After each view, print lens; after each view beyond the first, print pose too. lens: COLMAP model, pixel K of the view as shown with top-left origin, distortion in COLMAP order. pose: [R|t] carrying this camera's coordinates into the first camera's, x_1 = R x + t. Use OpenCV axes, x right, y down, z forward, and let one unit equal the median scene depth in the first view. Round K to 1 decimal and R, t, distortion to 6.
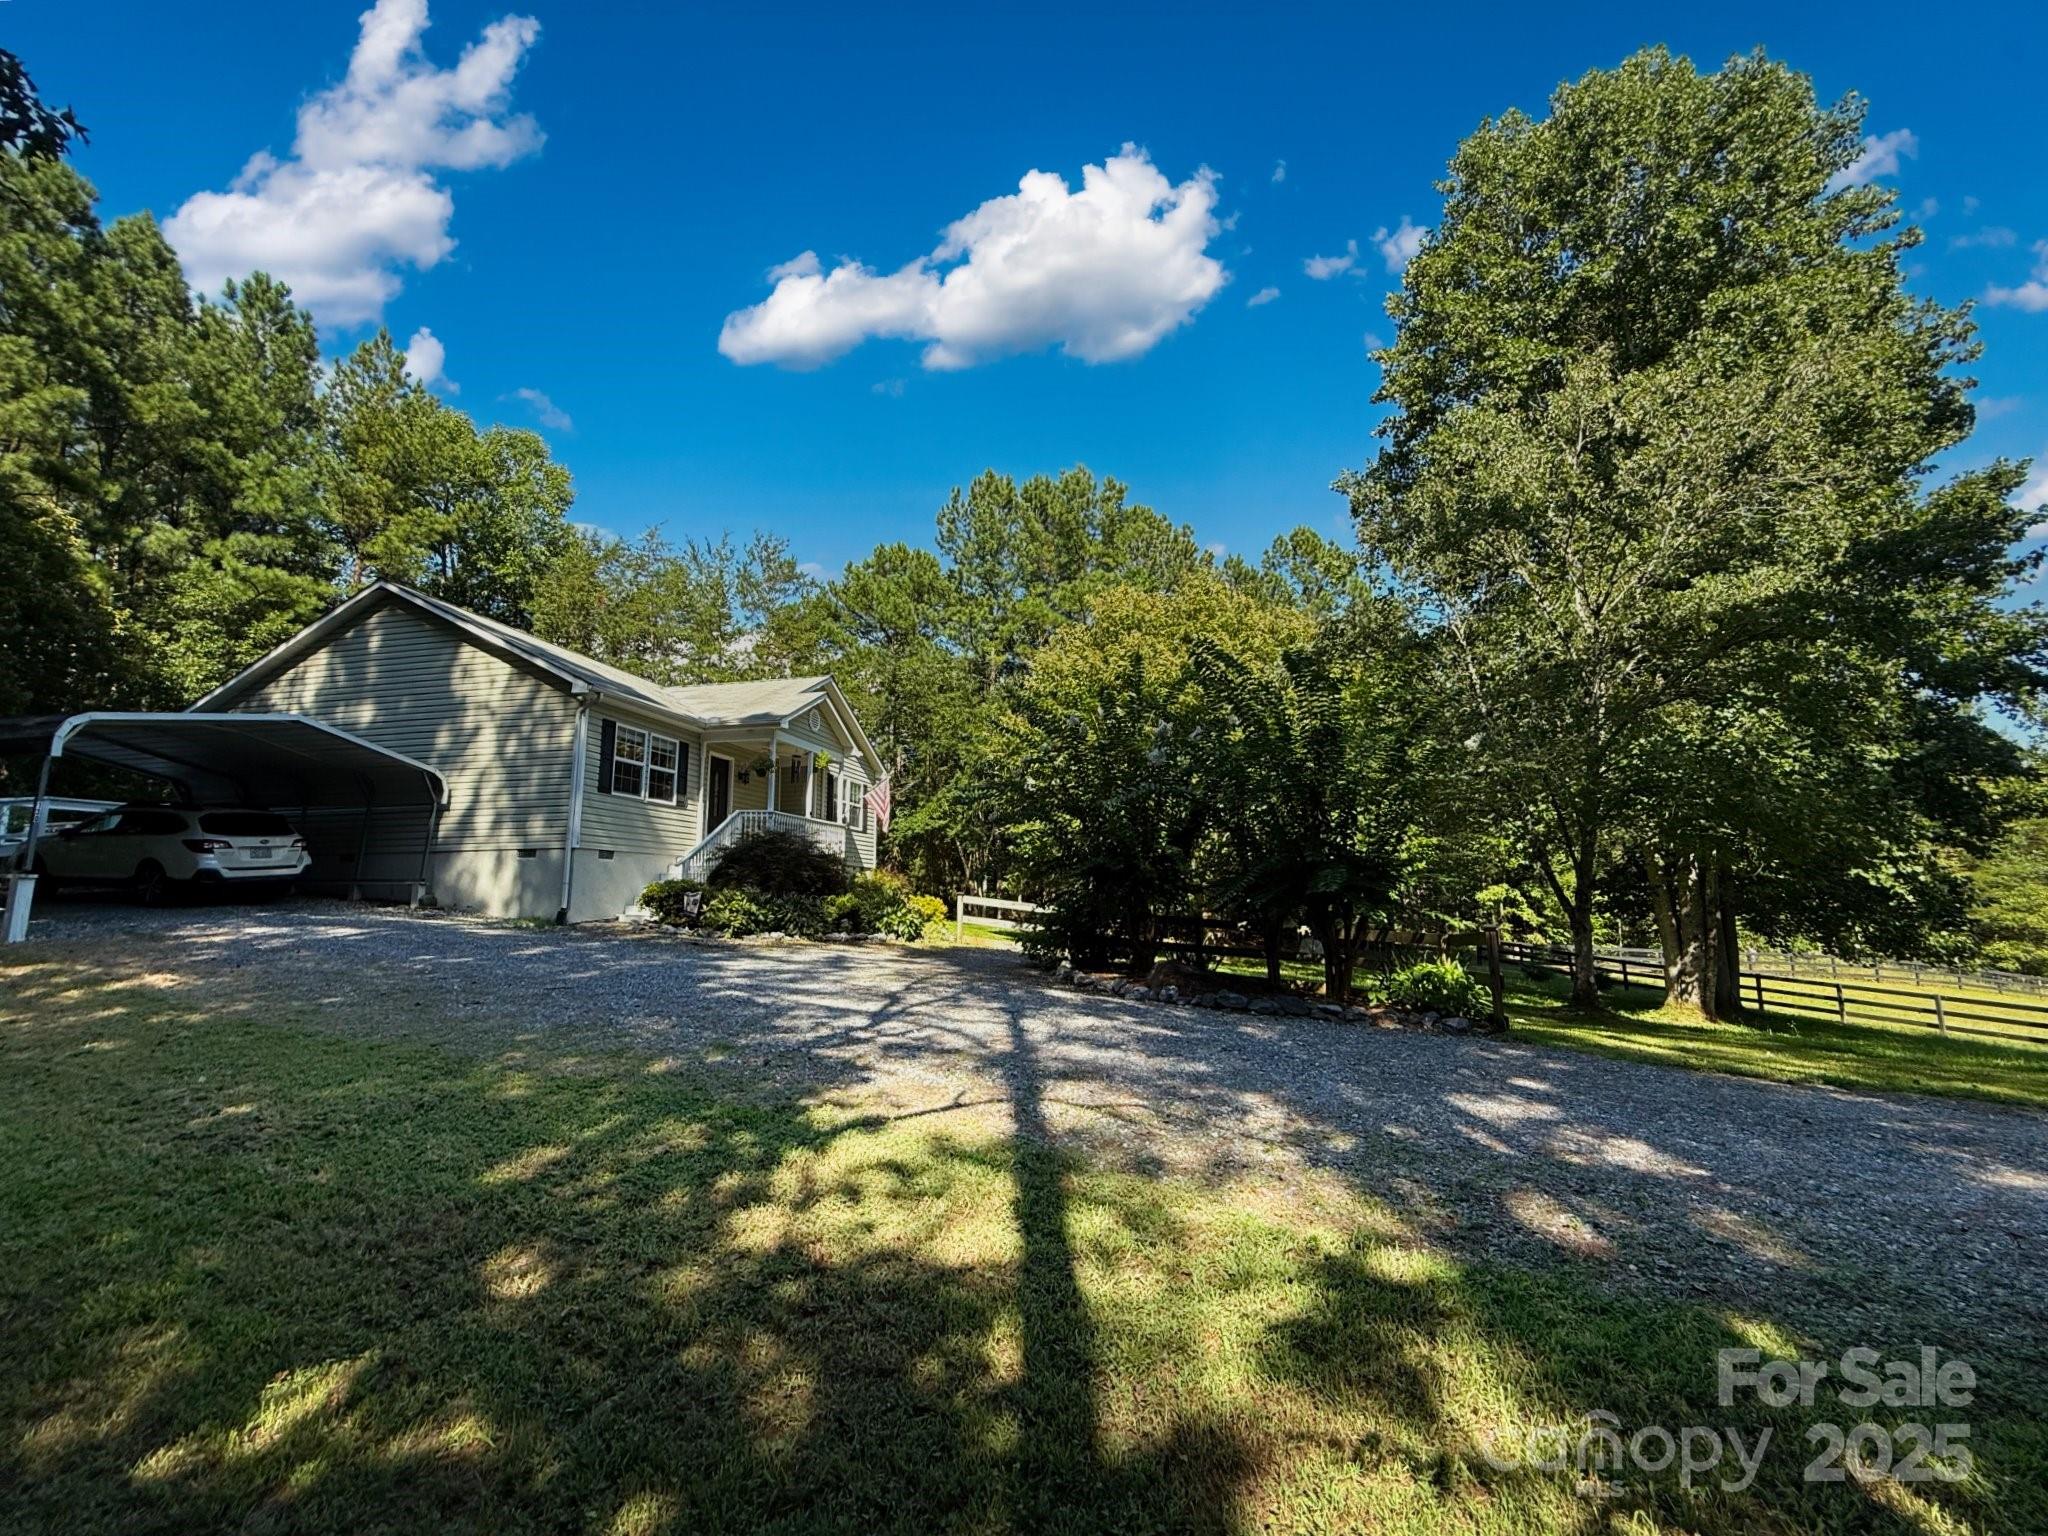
lens RADIAL K [[835.3, 0, 1022.3], [0, 835.3, 766.7], [0, 0, 1]] dist [-0.000846, 0.000405]
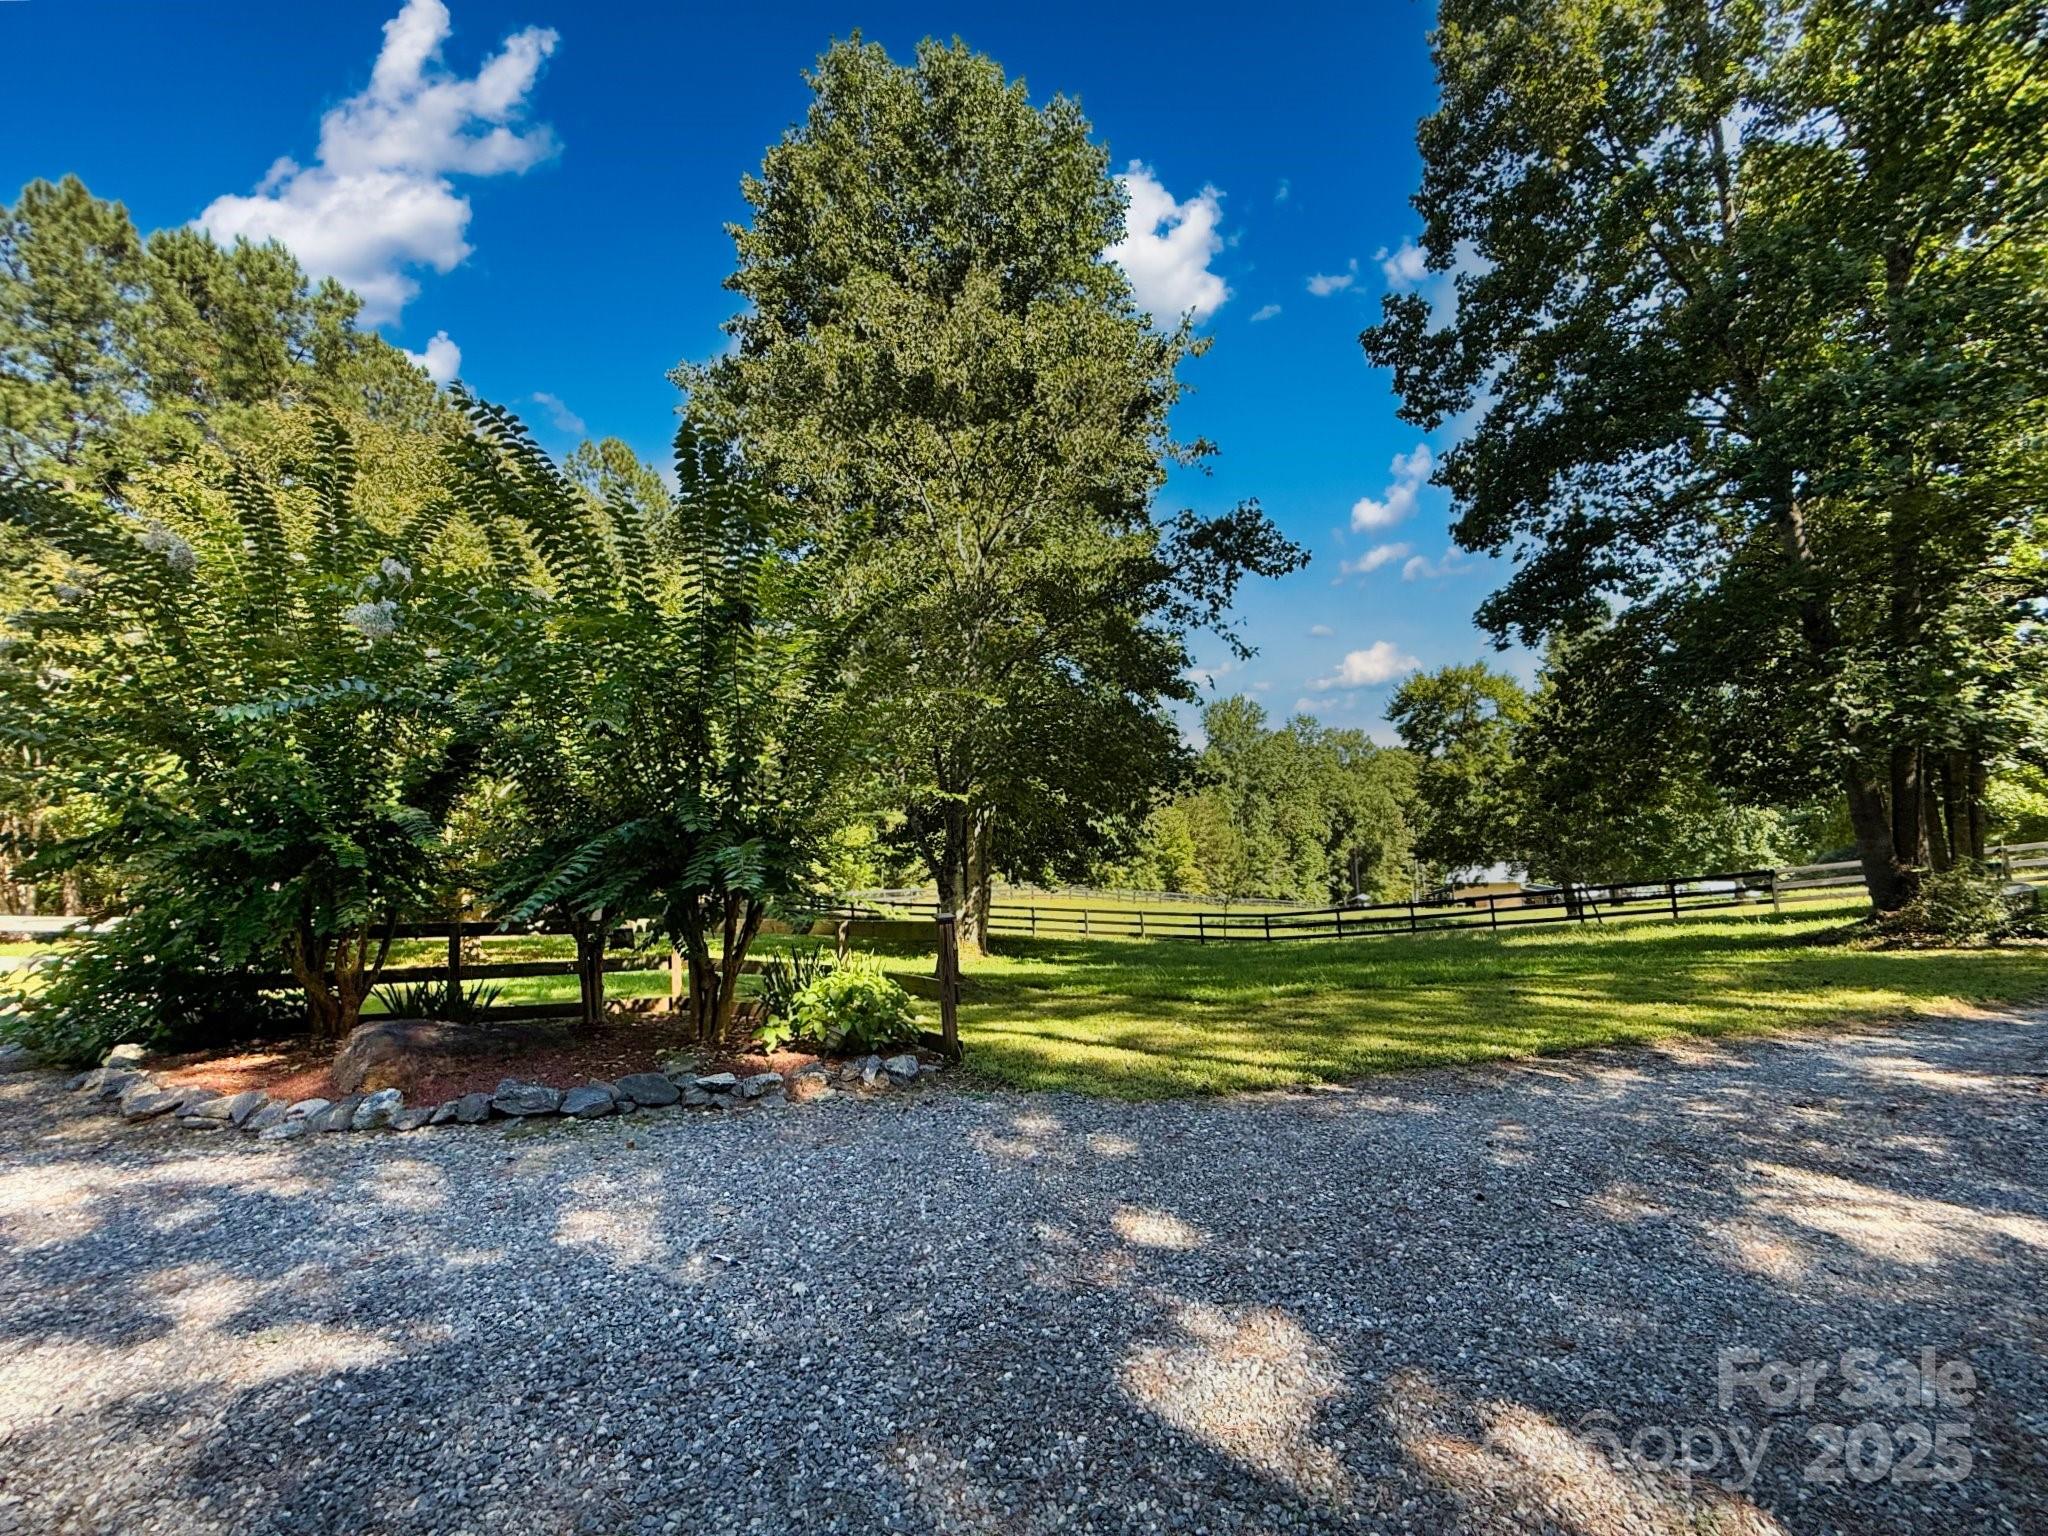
lens RADIAL K [[835.3, 0, 1022.2], [0, 835.3, 762.3], [0, 0, 1]] dist [-0.000846, 0.000405]
pose [[0.695259, 0.029835, 0.718140, 0.027408], [-0.062587, 0.997856, 0.019138, 0.012629], [-0.716029, -0.058252, 0.695636, 0.136189]]
